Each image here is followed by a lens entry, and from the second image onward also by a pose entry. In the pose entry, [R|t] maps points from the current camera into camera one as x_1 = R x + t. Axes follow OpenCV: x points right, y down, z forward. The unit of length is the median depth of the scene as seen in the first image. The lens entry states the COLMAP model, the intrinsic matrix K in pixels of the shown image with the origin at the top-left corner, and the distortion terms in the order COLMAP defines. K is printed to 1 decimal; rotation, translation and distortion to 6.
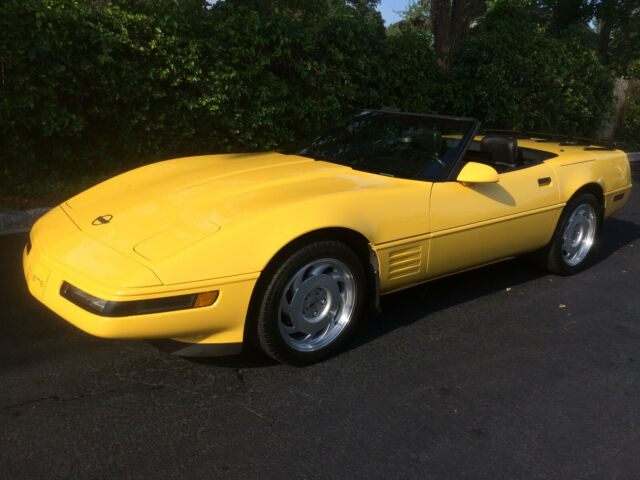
lens RADIAL K [[554.6, 0, 319.8], [0, 554.6, 241.8], [0, 0, 1]] dist [0.084770, -0.117722]
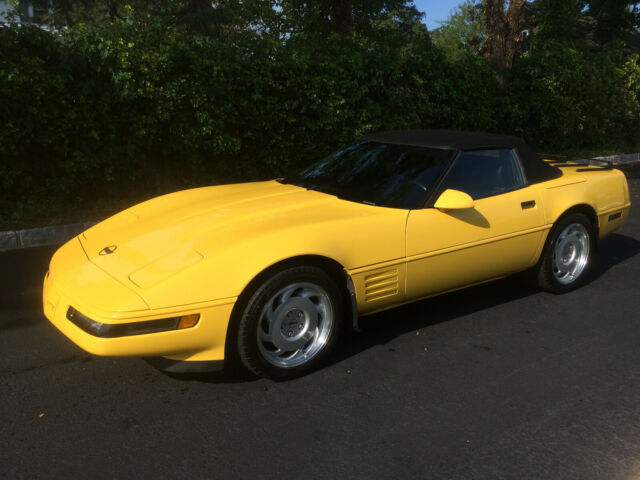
lens RADIAL K [[554.6, 0, 315.1], [0, 554.6, 238.0], [0, 0, 1]] dist [0.084770, -0.117722]
pose [[0.996629, -0.023156, -0.078701, -0.119635], [0.021564, 0.999546, -0.021026, 0.041910], [0.079152, 0.019258, 0.996677, -0.279766]]
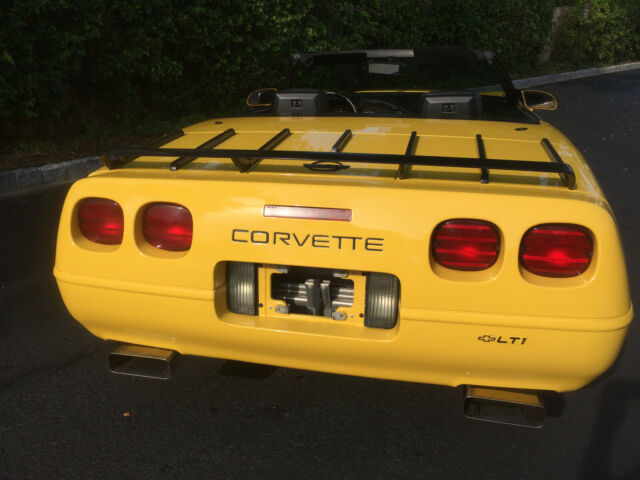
lens RADIAL K [[554.6, 0, 322.6], [0, 554.6, 244.8], [0, 0, 1]] dist [0.084770, -0.117722]
pose [[0.983895, -0.108438, 0.142098, -0.291962], [0.093840, 0.989959, 0.105711, 0.045963], [-0.152134, -0.090674, 0.984192, -0.183469]]
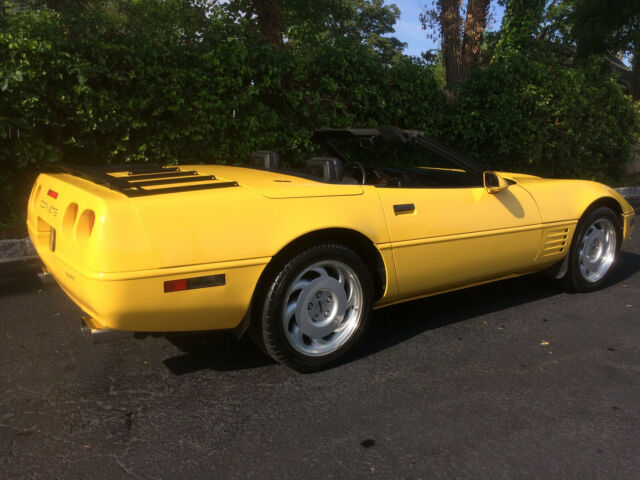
lens RADIAL K [[554.6, 0, 318.7], [0, 554.6, 238.2], [0, 0, 1]] dist [0.084770, -0.117722]
pose [[0.997530, -0.006588, -0.069926, 0.083345], [0.000762, 0.996547, -0.083026, 0.014192], [0.070232, 0.082767, 0.994091, 0.061680]]
